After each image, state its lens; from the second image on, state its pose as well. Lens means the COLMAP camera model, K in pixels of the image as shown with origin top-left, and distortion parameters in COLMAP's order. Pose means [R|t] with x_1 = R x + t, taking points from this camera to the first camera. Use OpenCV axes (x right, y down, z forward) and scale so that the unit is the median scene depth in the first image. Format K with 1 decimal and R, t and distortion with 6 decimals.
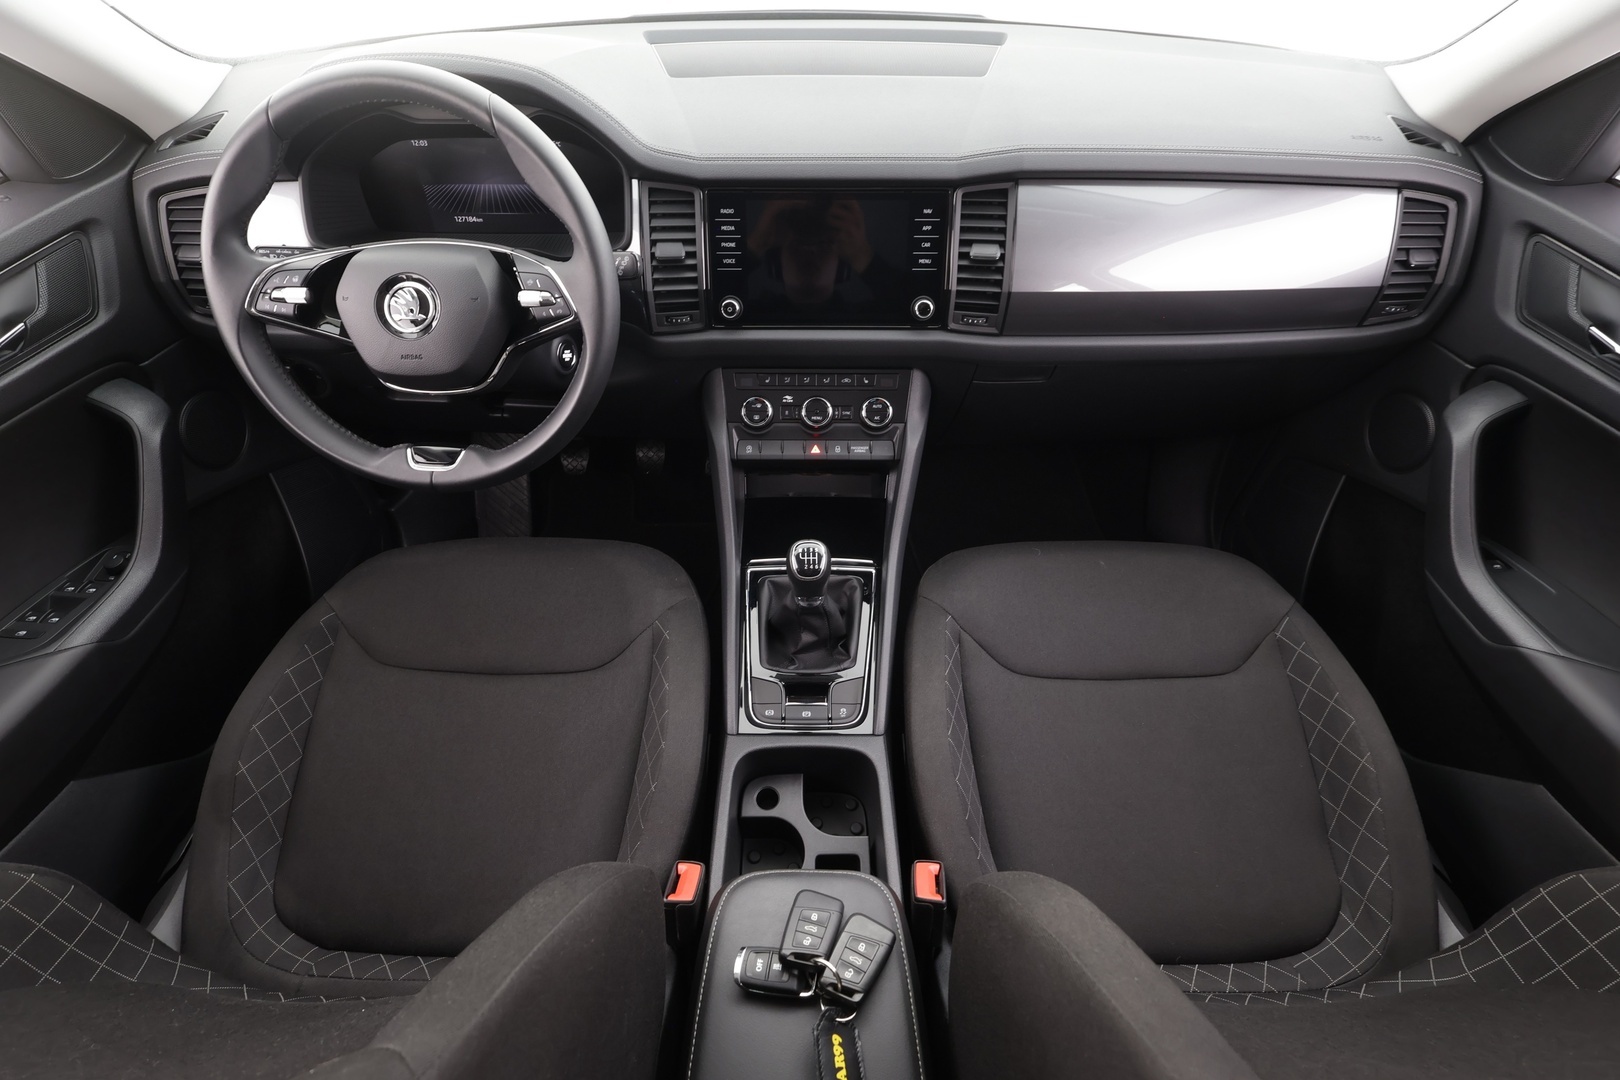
lens RADIAL K [[756.2, 0, 803.4], [0, 756.2, 544.6], [0, 0, 1]] dist [-0.002736, 0.001693]
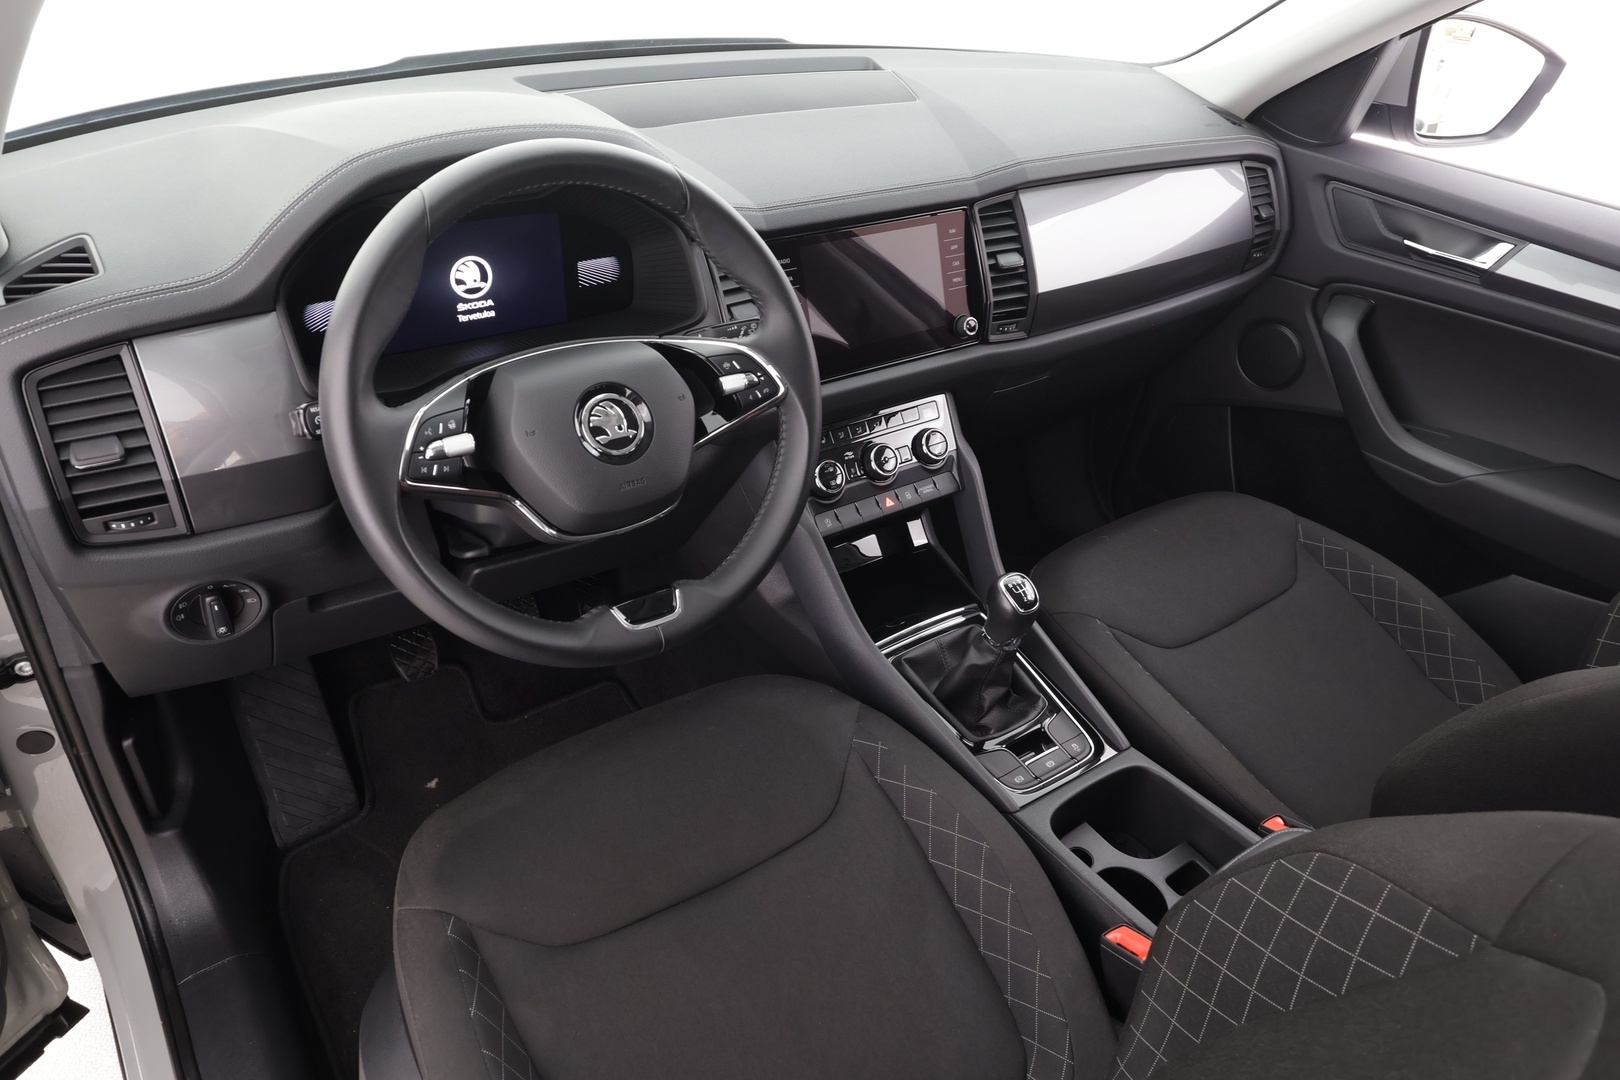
lens RADIAL K [[1082.1, 0, 814.1], [0, 1082.1, 544.1], [0, 0, 1]] dist [0.009304, 0.001035]
pose [[0.807938, -0.283092, 0.516812, -0.822525], [0.356978, 0.932928, -0.047041, -0.059873], [-0.468831, 0.222497, 0.854806, -0.027823]]
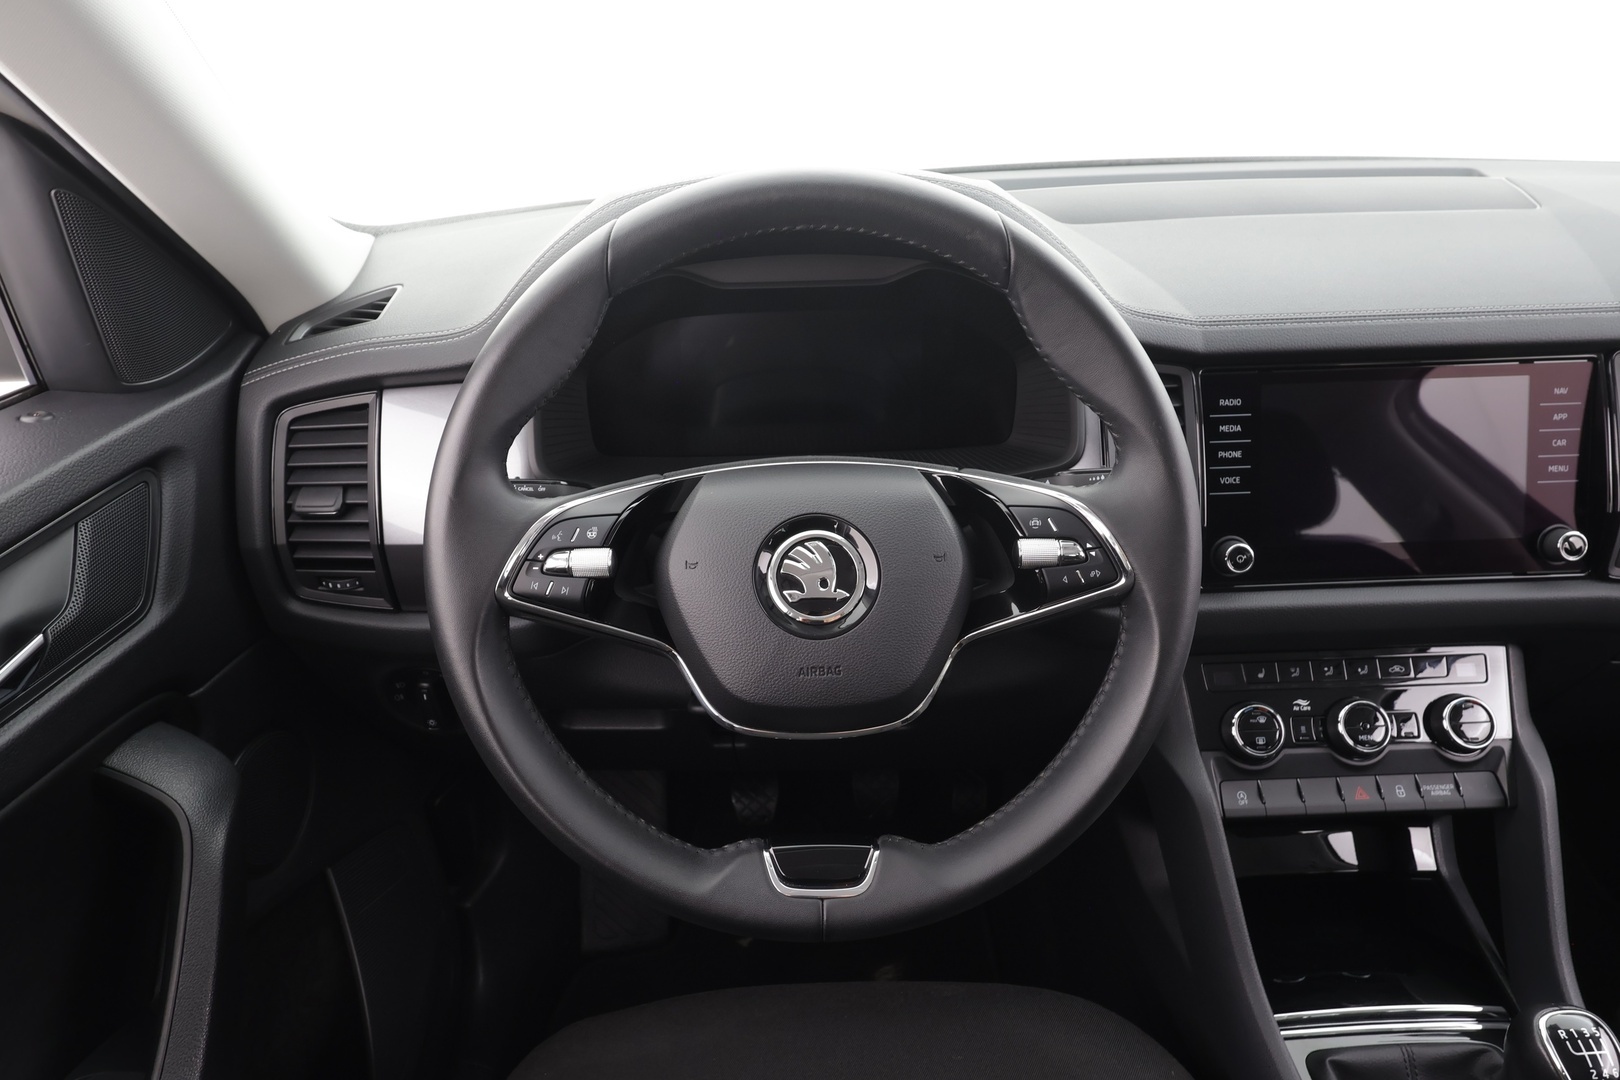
lens RADIAL K [[971.9, 0, 798.7], [0, 971.9, 539.0], [0, 0, 1]] dist [0.001287, -0.000098]
pose [[0.999154, -0.036234, 0.019473, -0.462671], [0.040504, 0.949199, -0.312058, -0.111096], [-0.007177, 0.312582, 0.949864, 0.303691]]
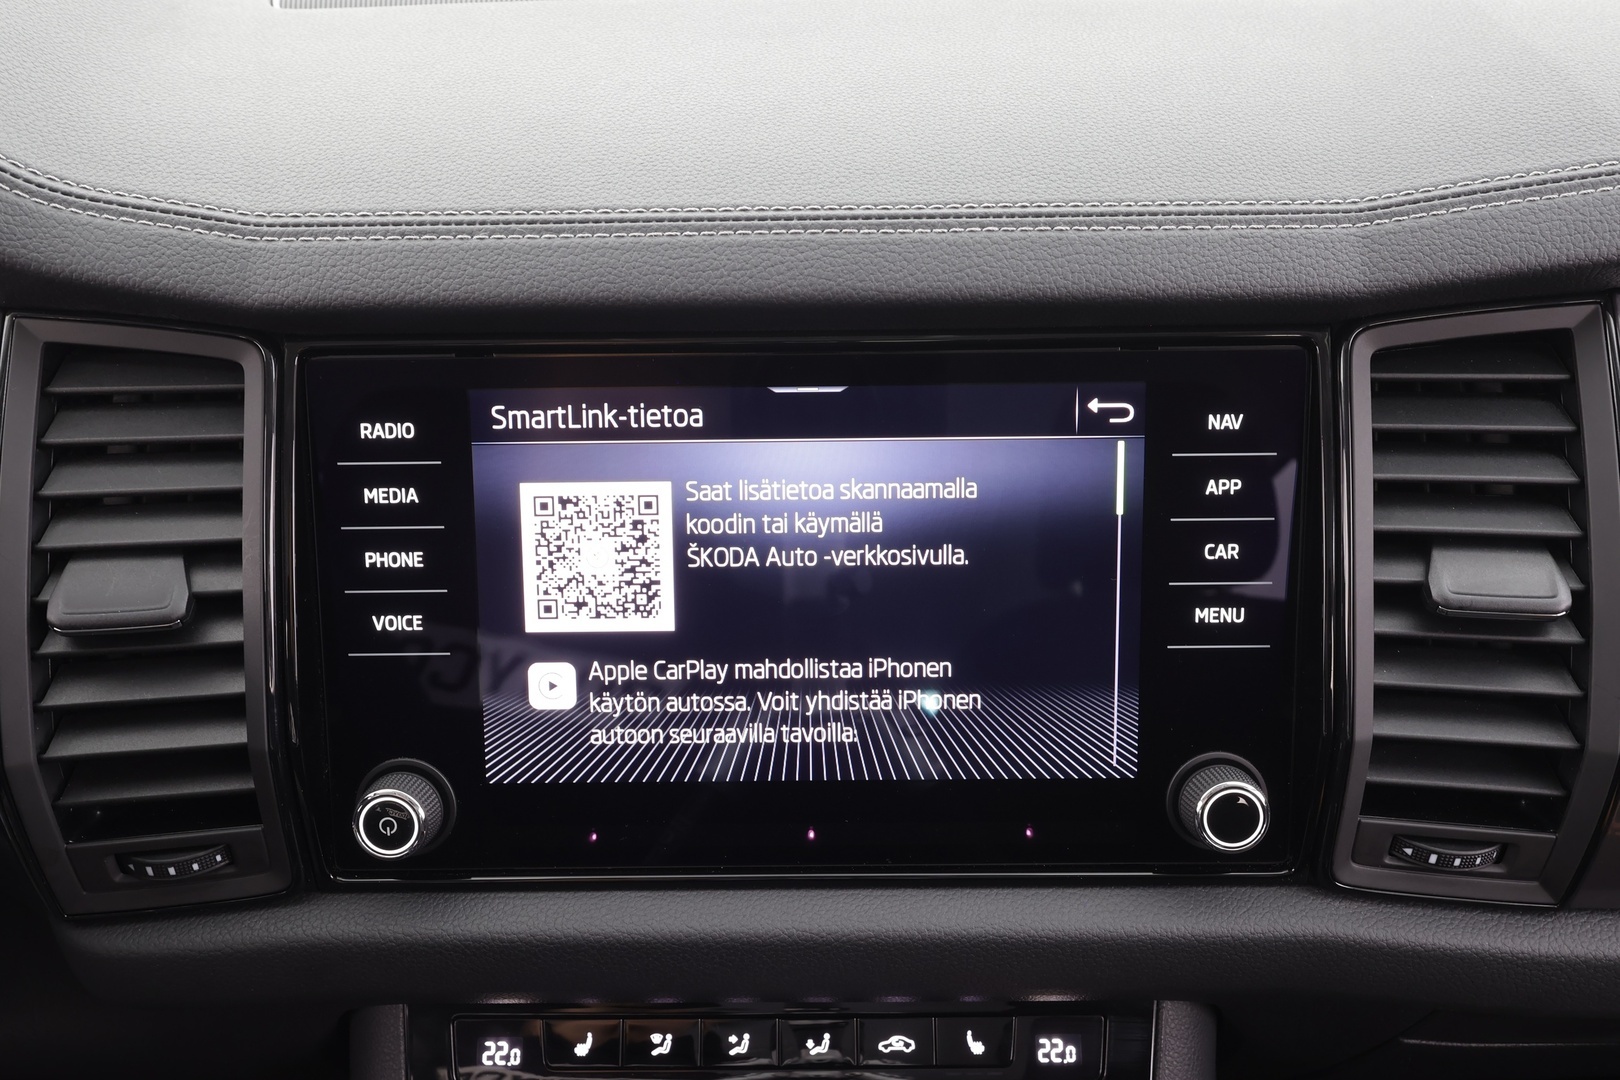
lens RADIAL K [[1177.7, 0, 797.4], [0, 1177.7, 543.4], [0, 0, 1]] dist [-0.000113, 0.003049]
pose [[0.999939, -0.010669, 0.002925, 0.027442], [0.011059, 0.957098, -0.289555, -0.297413], [0.000289, 0.289569, 0.957157, 0.653540]]
